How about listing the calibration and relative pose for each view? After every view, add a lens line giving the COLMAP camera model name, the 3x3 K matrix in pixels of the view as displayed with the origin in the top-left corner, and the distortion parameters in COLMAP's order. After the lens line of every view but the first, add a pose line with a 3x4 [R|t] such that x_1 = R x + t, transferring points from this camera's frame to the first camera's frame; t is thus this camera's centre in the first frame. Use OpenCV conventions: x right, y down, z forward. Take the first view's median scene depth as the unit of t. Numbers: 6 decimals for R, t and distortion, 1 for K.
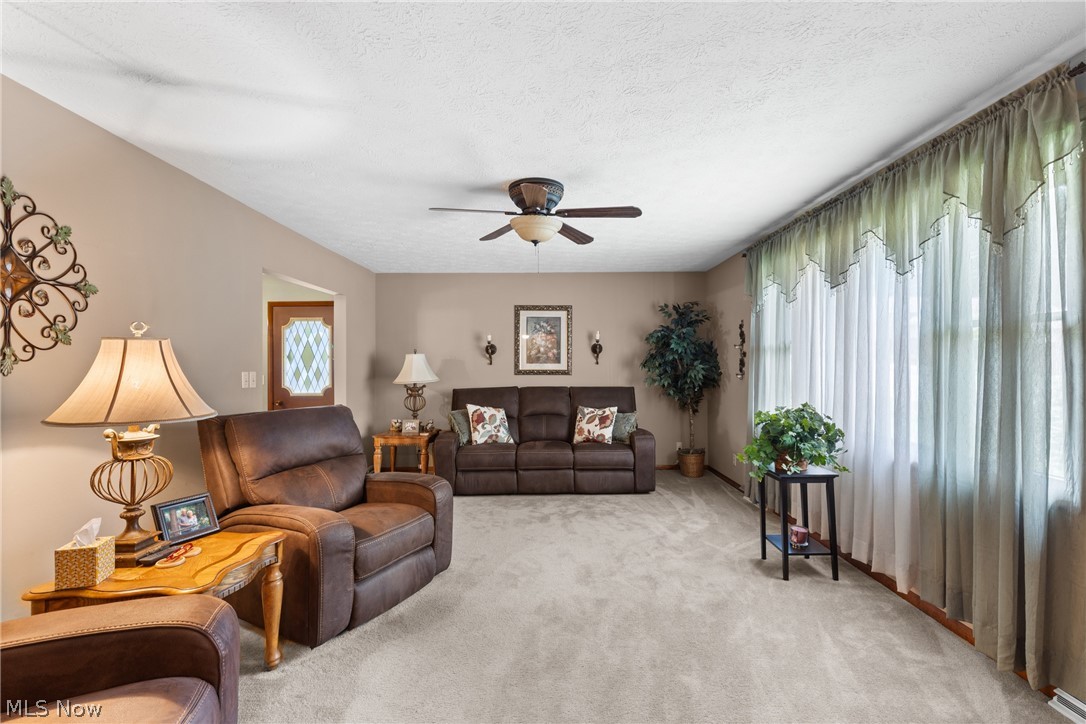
lens RADIAL K [[486.9, 0, 545.7], [0, 486.9, 361.9], [0, 0, 1]] dist [0.003877, -0.001115]
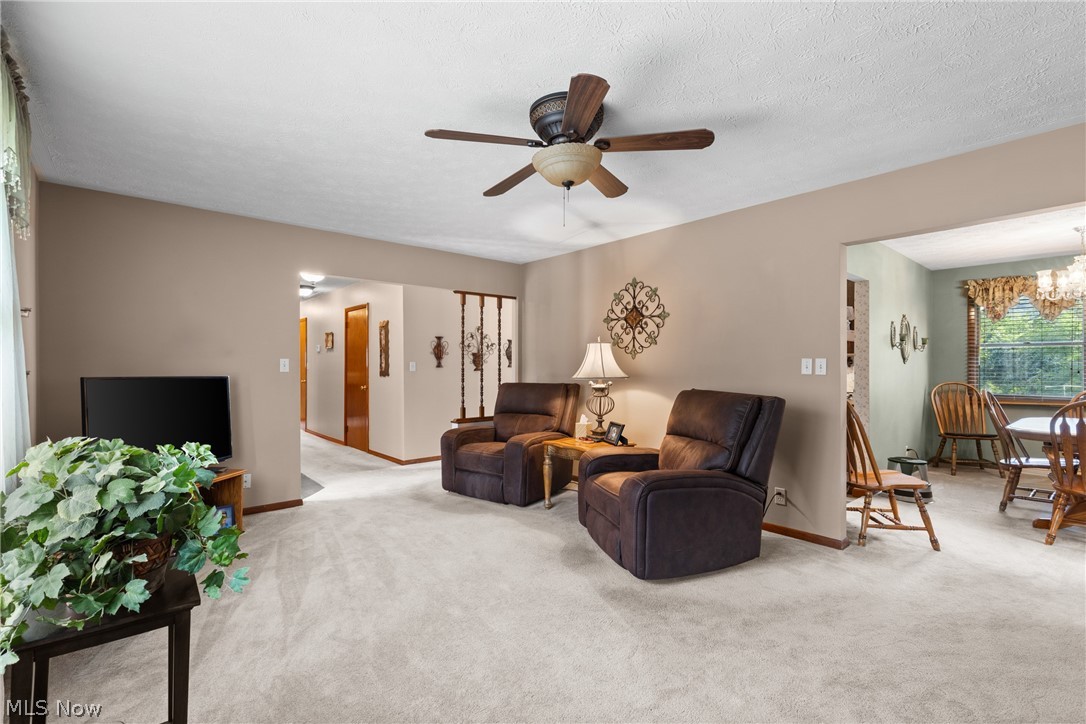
lens RADIAL K [[486.9, 0, 542.7], [0, 486.9, 362.2], [0, 0, 1]] dist [0.003877, -0.001115]
pose [[-0.760586, -0.004929, -0.649219, 0.763397], [0.000508, 0.999966, -0.008187, 0.058531], [0.649237, -0.006557, -0.760558, 2.375887]]
